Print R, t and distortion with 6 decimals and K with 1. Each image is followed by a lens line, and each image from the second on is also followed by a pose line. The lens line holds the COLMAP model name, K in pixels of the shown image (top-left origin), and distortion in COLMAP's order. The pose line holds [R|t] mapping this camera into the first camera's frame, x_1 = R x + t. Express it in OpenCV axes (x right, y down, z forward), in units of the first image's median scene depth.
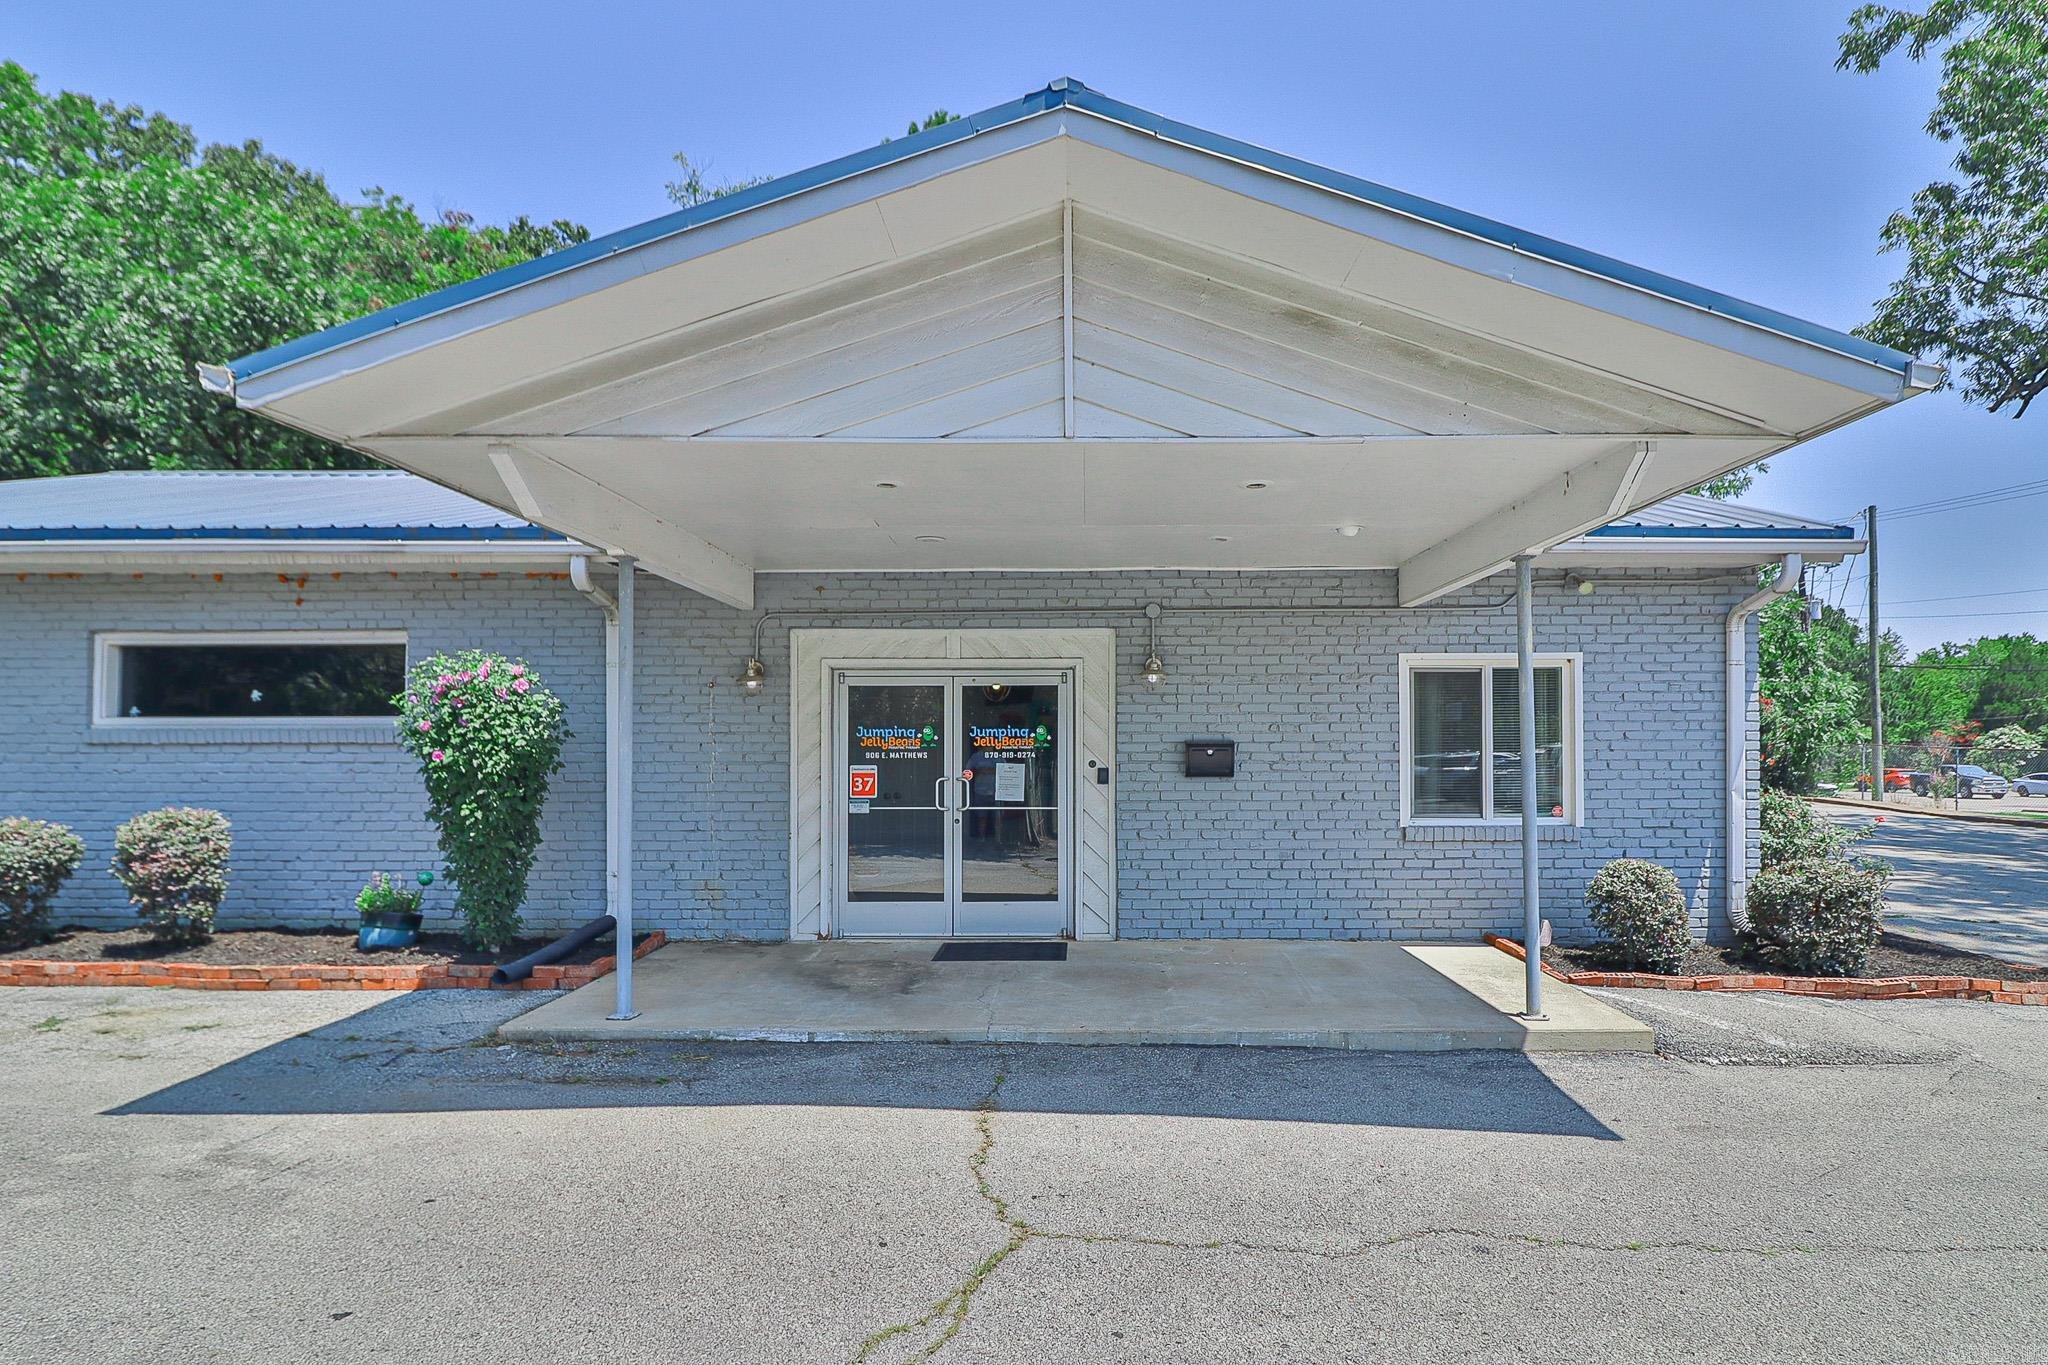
lens RADIAL K [[1010.5, 0, 1034.2], [0, 1010.5, 704.1], [0, 0, 1]] dist [-0.006104, -0.008598]
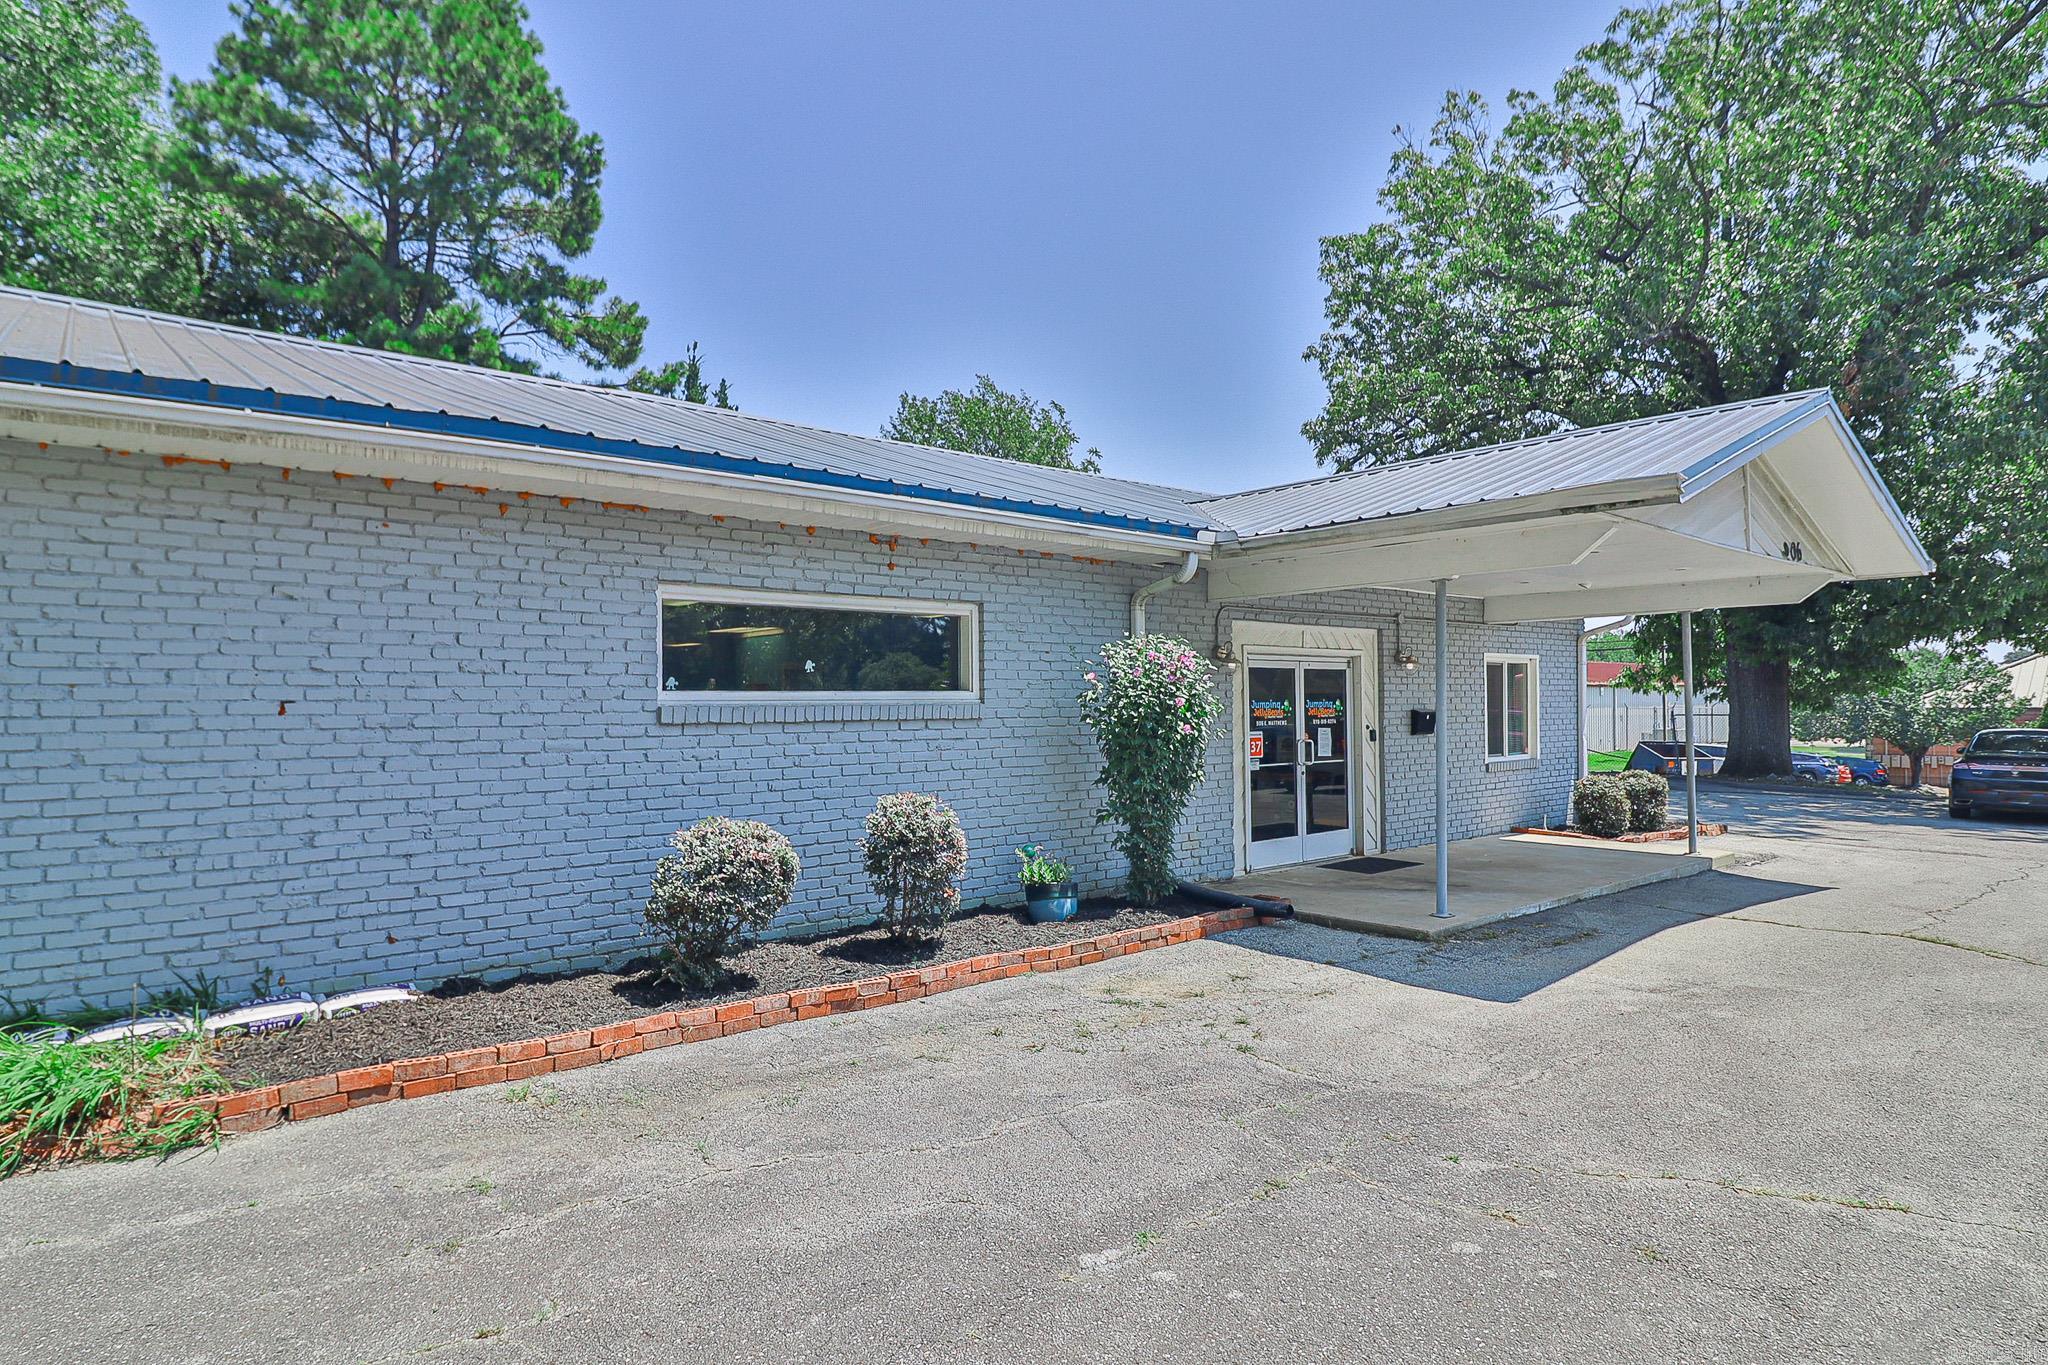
lens RADIAL K [[1010.5, 0, 1042.1], [0, 1010.5, 678.0], [0, 0, 1]] dist [-0.006104, -0.008598]
pose [[0.789598, 0.011648, 0.613513, -1.167859], [-0.011696, 0.999924, -0.003932, 0.002552], [-0.613513, -0.004071, 0.789675, 0.181821]]
